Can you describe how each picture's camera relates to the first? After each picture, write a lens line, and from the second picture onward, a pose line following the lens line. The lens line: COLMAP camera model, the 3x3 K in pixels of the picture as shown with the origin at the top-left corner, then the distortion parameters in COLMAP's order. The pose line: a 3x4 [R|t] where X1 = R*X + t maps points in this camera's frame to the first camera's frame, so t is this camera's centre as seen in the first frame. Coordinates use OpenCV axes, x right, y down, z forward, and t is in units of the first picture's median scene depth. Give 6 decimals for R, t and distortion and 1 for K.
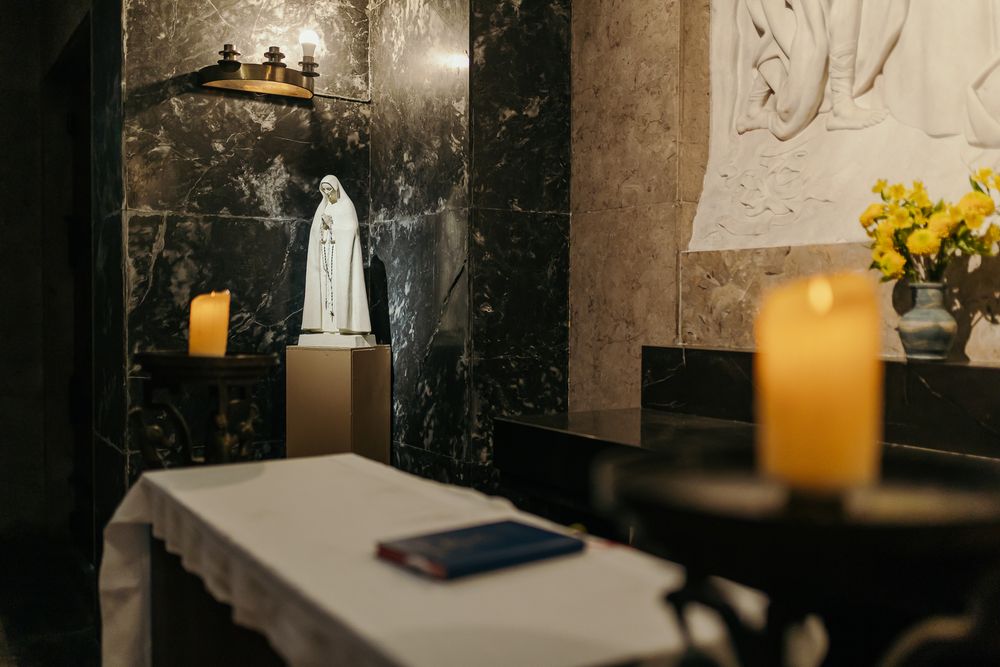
lens RADIAL K [[950.7, 0, 500.1], [0, 950.7, 333.9], [0, 0, 1]] dist [0.004448, 0.000000]
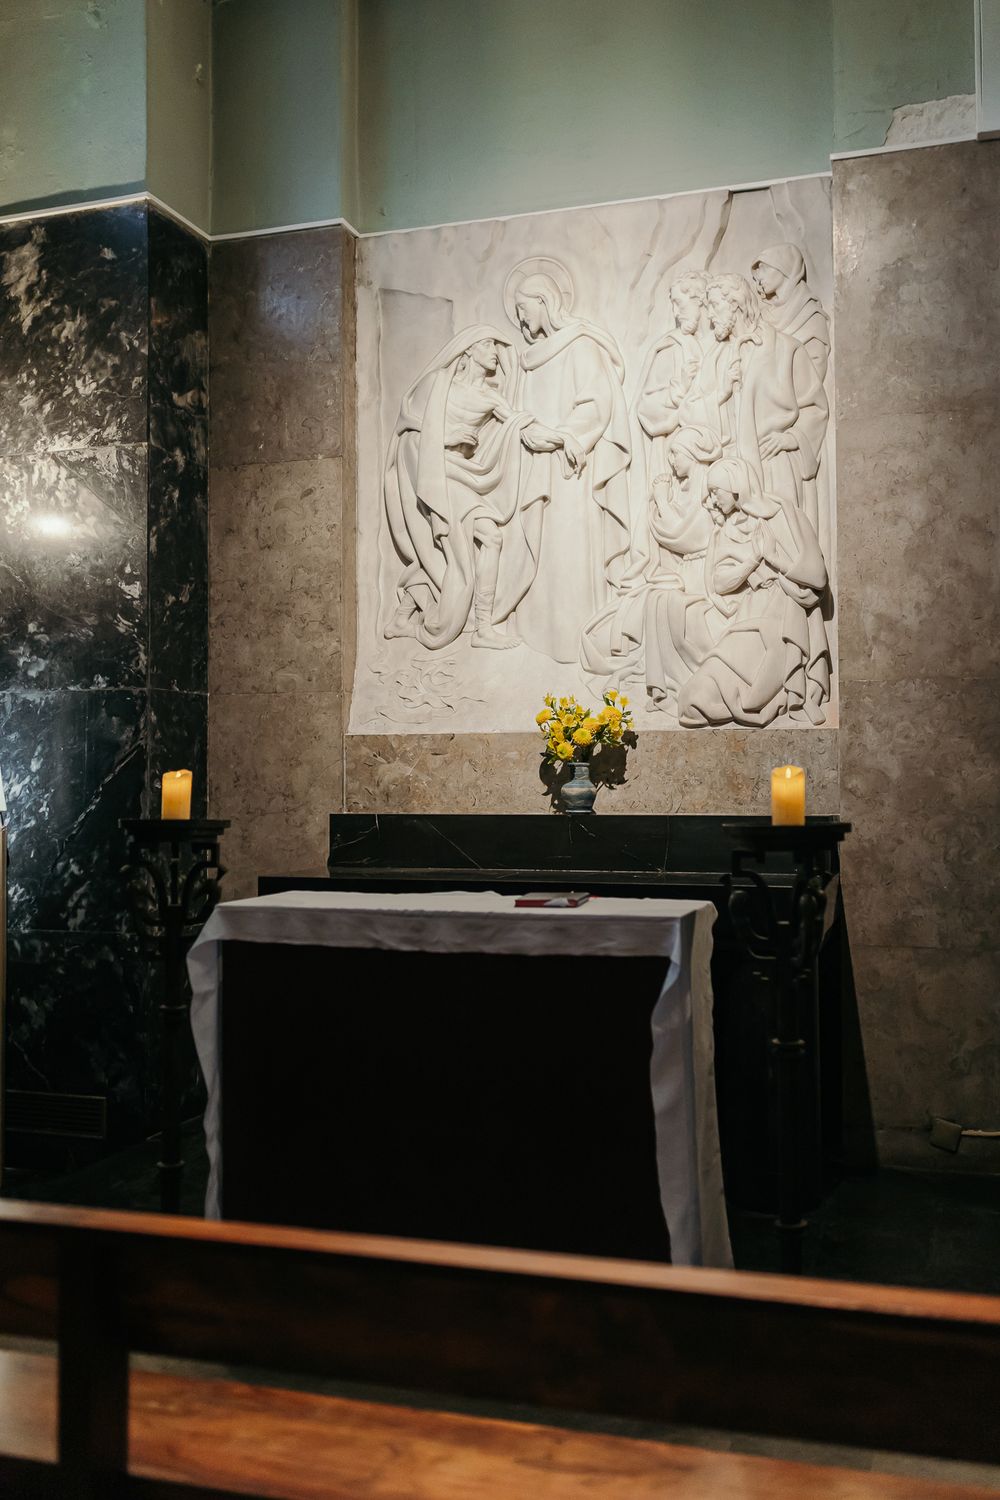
lens RADIAL K [[1426.0, 0, 498.9], [0, 1426.0, 751.2], [0, 0, 1]] dist [0.004448, 0.000000]
pose [[0.766678, 0.006375, 0.642000, -0.723192], [0.028493, 0.998628, -0.043943, 0.015967], [-0.641399, 0.051983, 0.765444, -0.431289]]
